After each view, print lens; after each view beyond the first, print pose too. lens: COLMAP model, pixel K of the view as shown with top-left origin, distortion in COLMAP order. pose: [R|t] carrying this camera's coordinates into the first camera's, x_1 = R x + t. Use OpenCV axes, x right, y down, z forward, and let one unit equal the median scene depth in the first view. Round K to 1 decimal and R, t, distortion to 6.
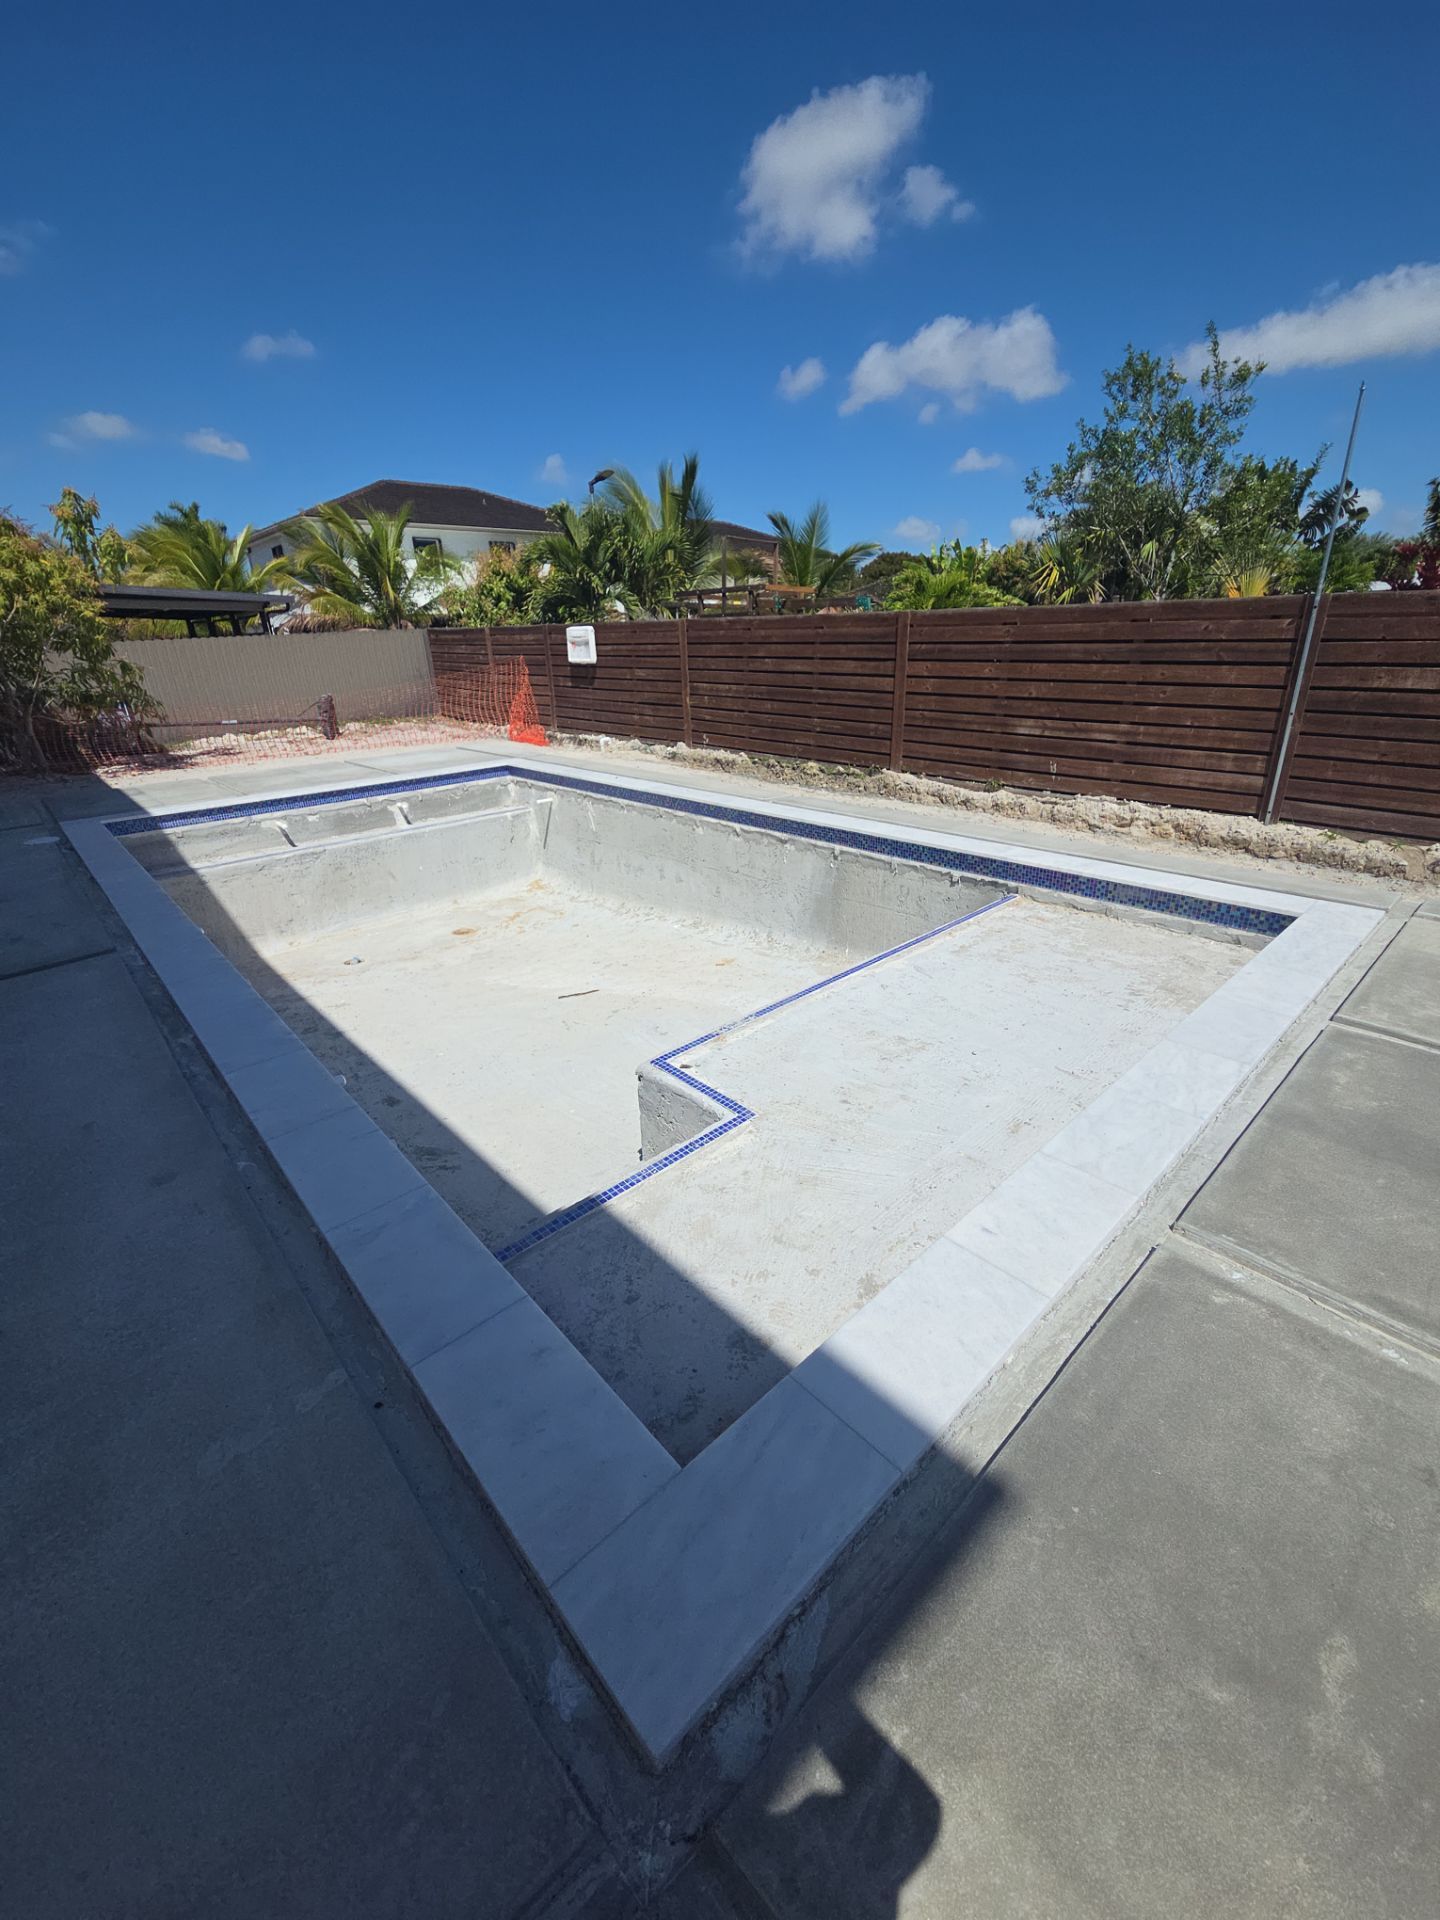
lens RADIAL K [[770.1, 0, 725.9], [0, 770.1, 956.7], [0, 0, 1]] dist [0.002476, -0.000356]
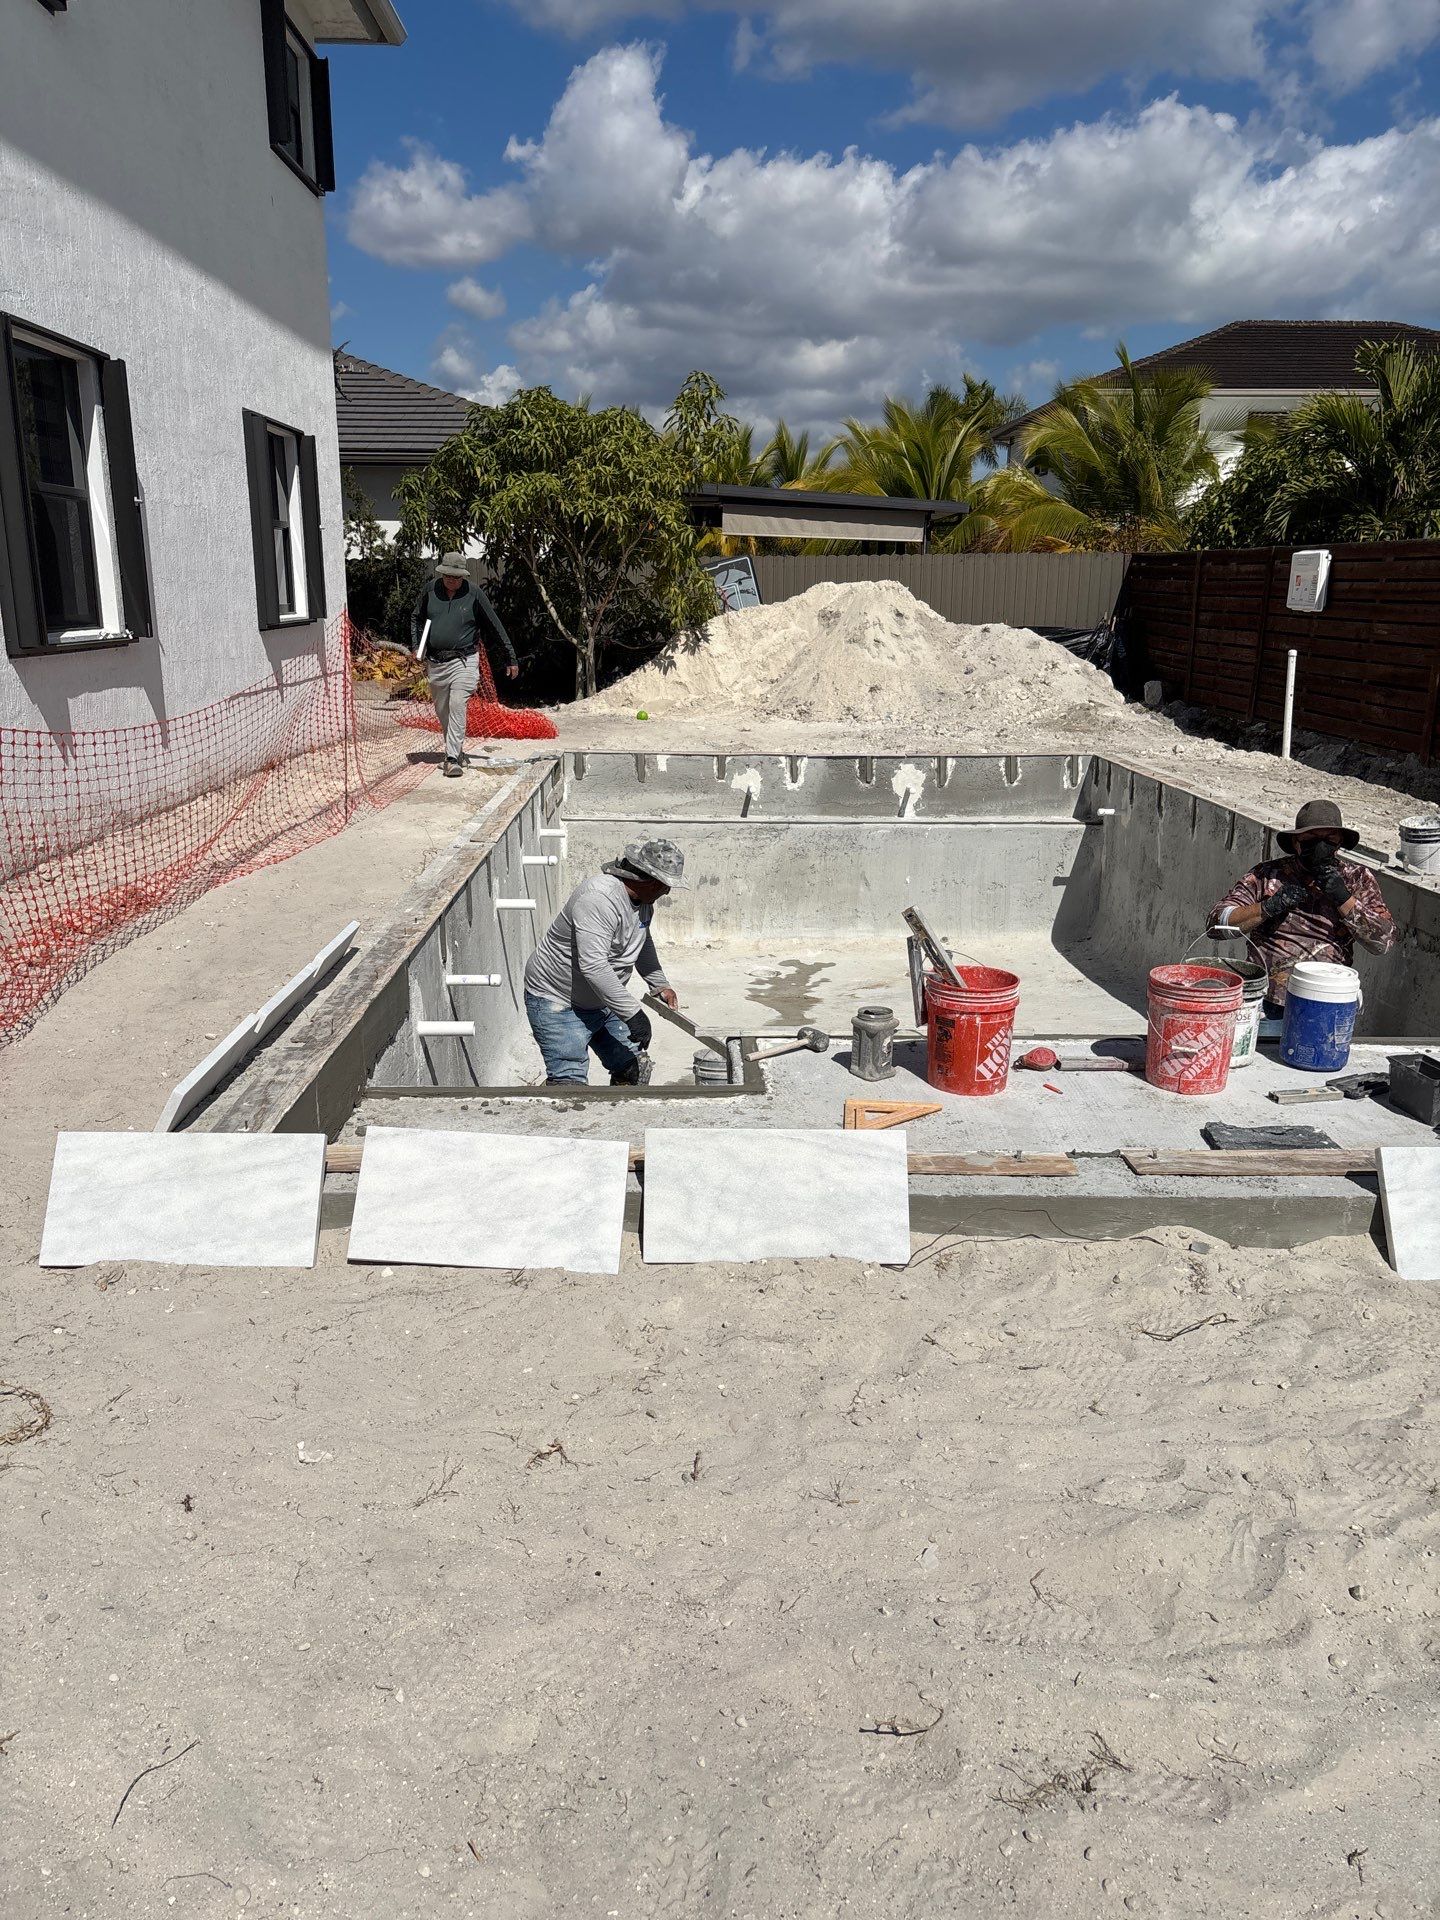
lens RADIAL K [[1452.5, 0, 722.9], [0, 1452.5, 980.8], [0, 0, 1]] dist [0.011242, -0.000055]
pose [[0.744995, 0.210763, -0.632899, 0.357201], [-0.288335, 0.957308, -0.020608, 0.050263], [0.601536, 0.197840, 0.773960, -0.080869]]
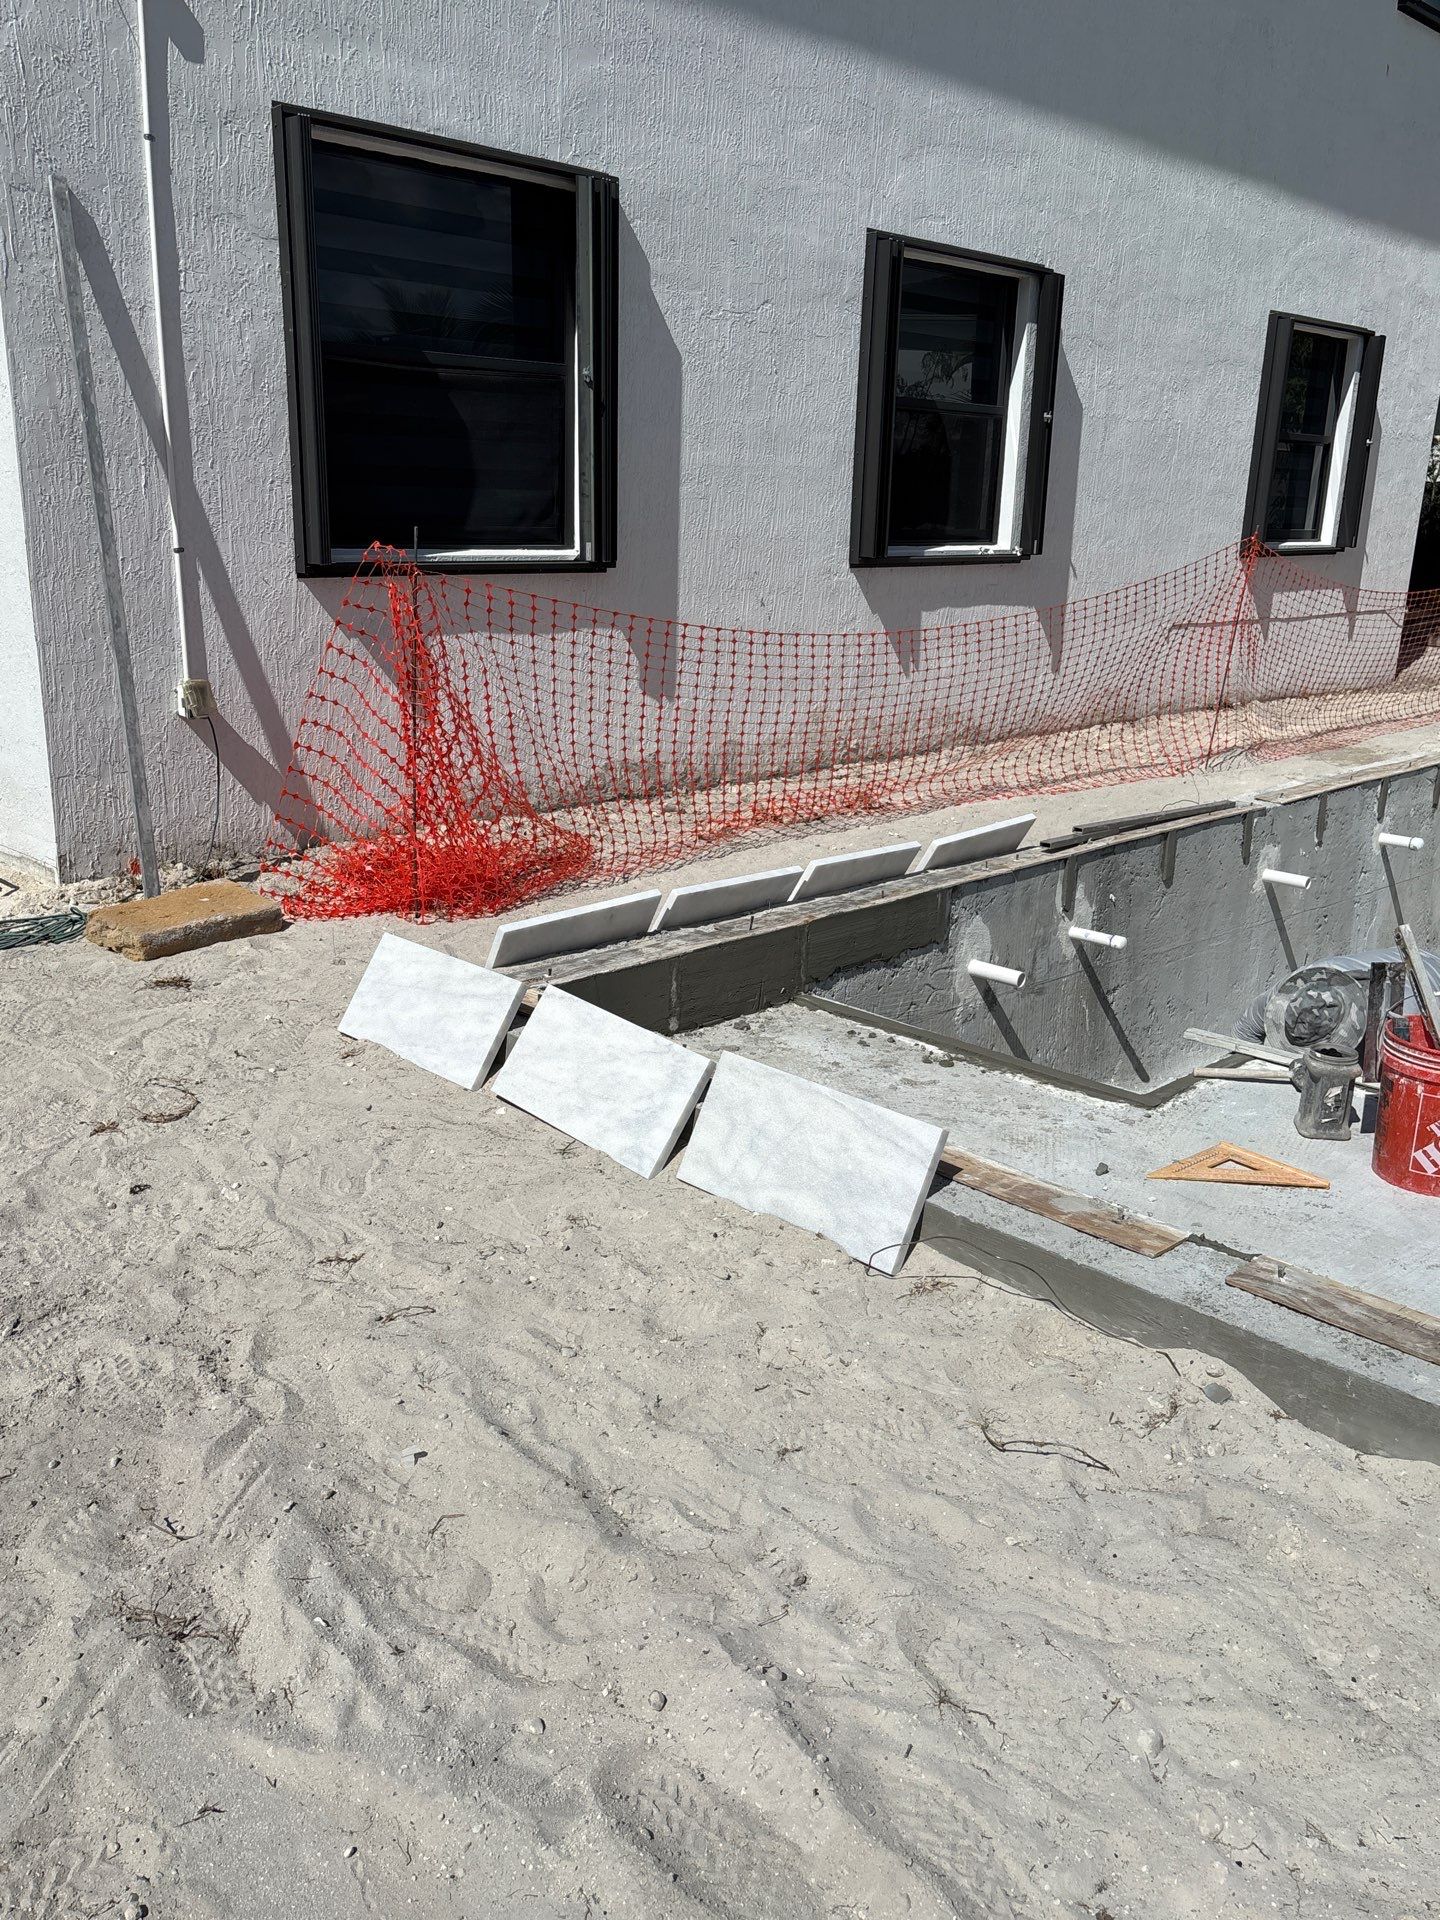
lens RADIAL K [[1601.6, 0, 720.0], [0, 1601.6, 960.0], [0, 0, 1]] dist [0.032239, 0.000779]
pose [[0.042707, 0.309429, -0.949963, 0.494245], [-0.414003, 0.870835, 0.265042, -0.046278], [0.909273, 0.381969, 0.165295, 0.144659]]
